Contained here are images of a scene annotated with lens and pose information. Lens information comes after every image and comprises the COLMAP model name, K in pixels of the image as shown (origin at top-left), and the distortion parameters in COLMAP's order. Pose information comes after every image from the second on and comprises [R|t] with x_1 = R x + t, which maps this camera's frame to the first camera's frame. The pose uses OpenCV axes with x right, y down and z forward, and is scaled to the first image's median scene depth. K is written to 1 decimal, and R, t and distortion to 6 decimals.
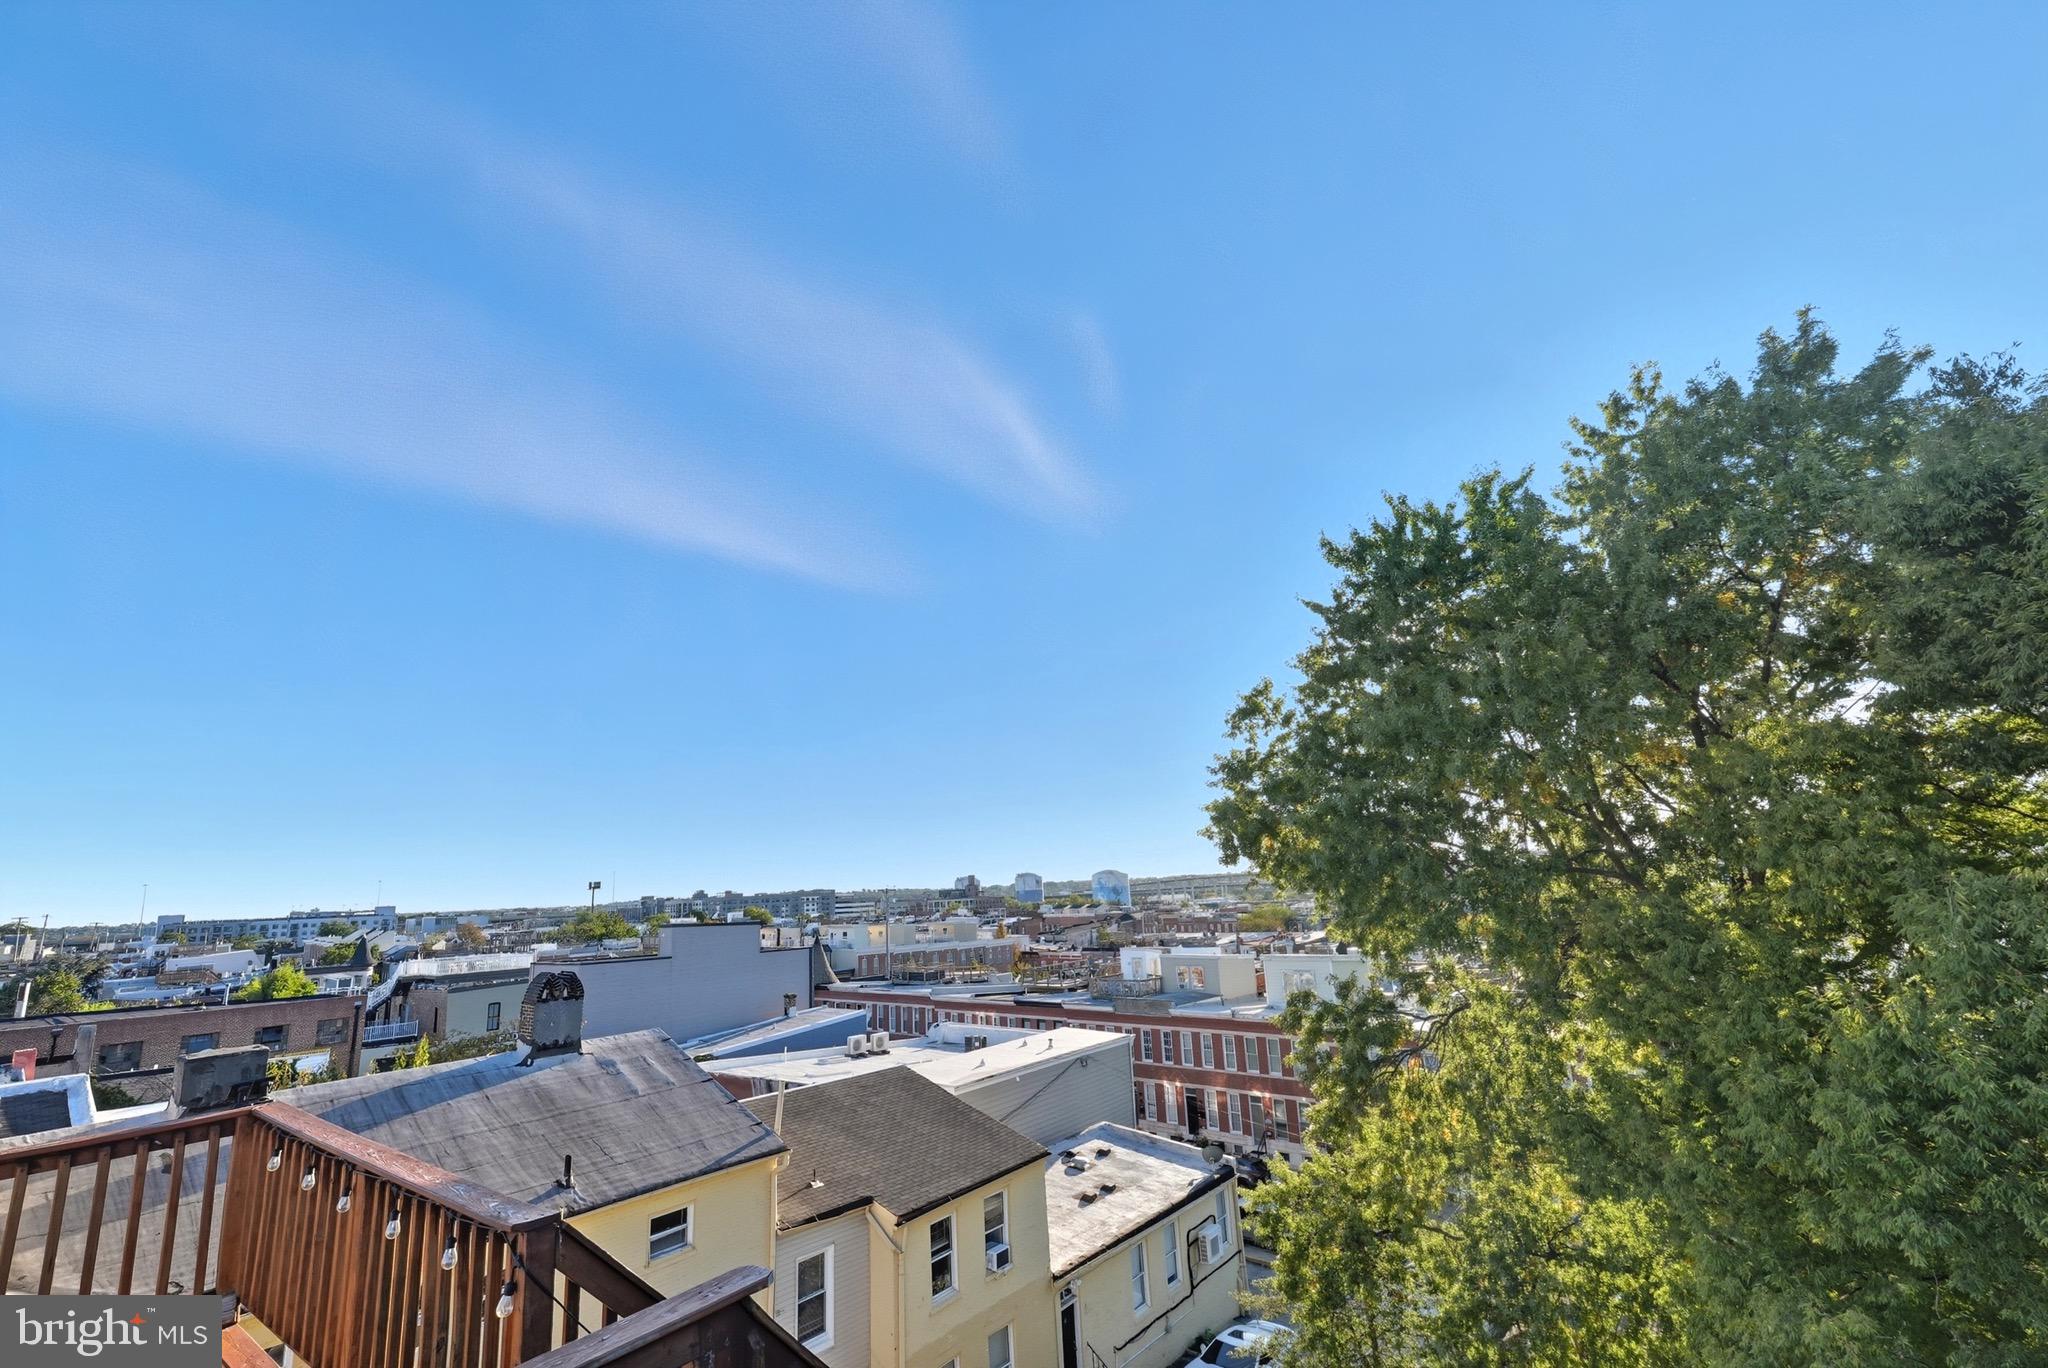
lens RADIAL K [[928.1, 0, 1010.1], [0, 928.1, 643.3], [0, 0, 1]] dist [-0.004579, 0.000330]
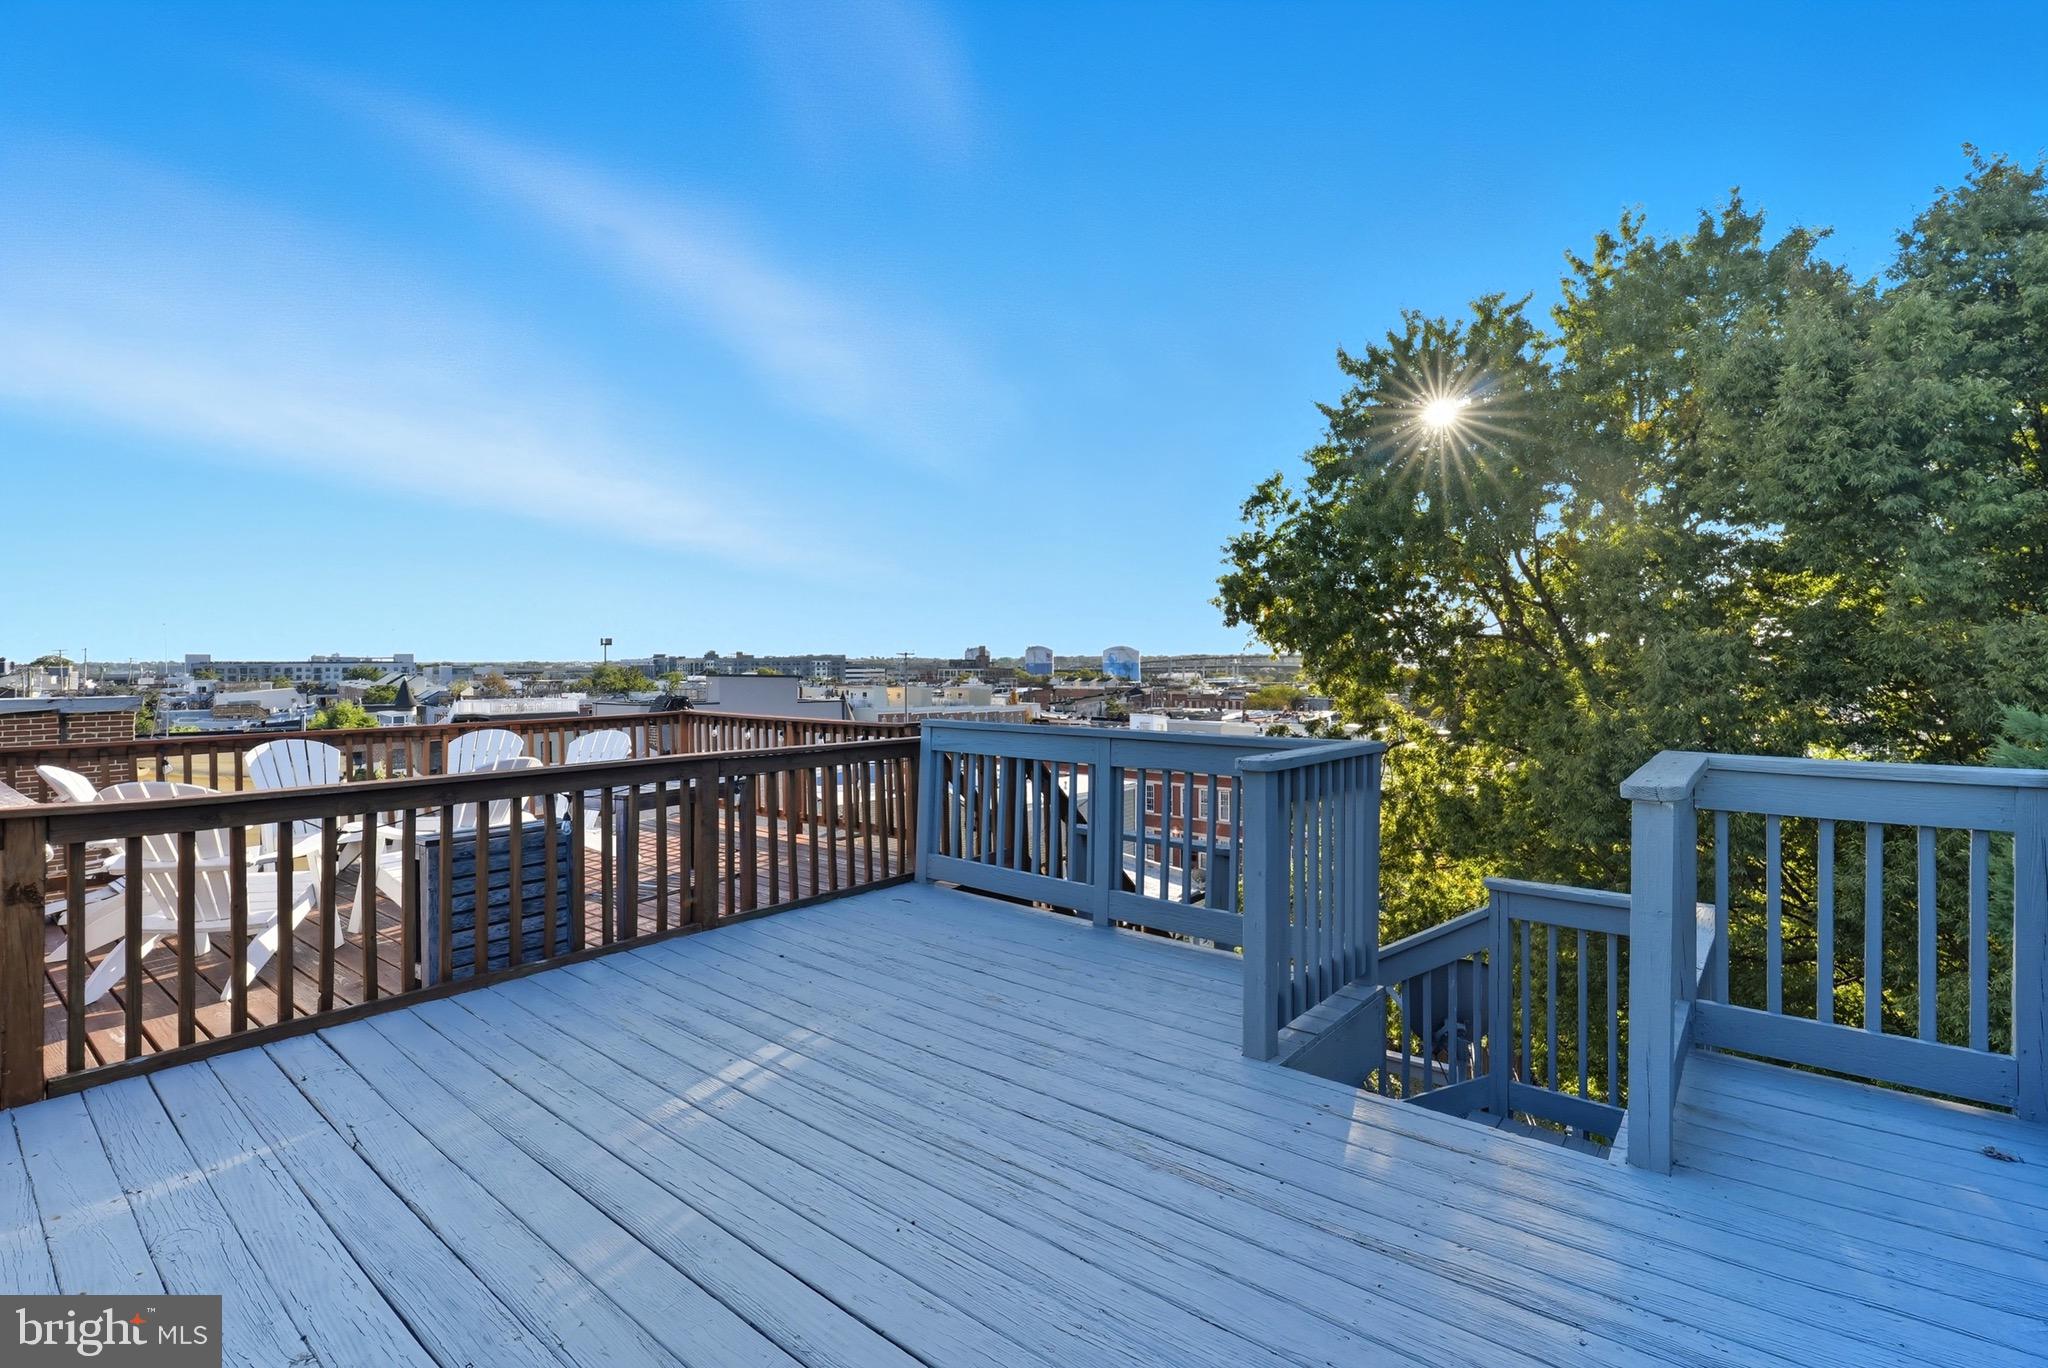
lens RADIAL K [[1236.0, 0, 1024.0], [0, 1236.0, 684.0], [0, 0, 1]] dist [-0.001445, 0.001510]
pose [[0.998725, 0.032570, 0.038563, -0.058509], [-0.041145, 0.967844, 0.248165, -0.049412], [-0.029240, -0.249435, 0.967950, -0.357885]]
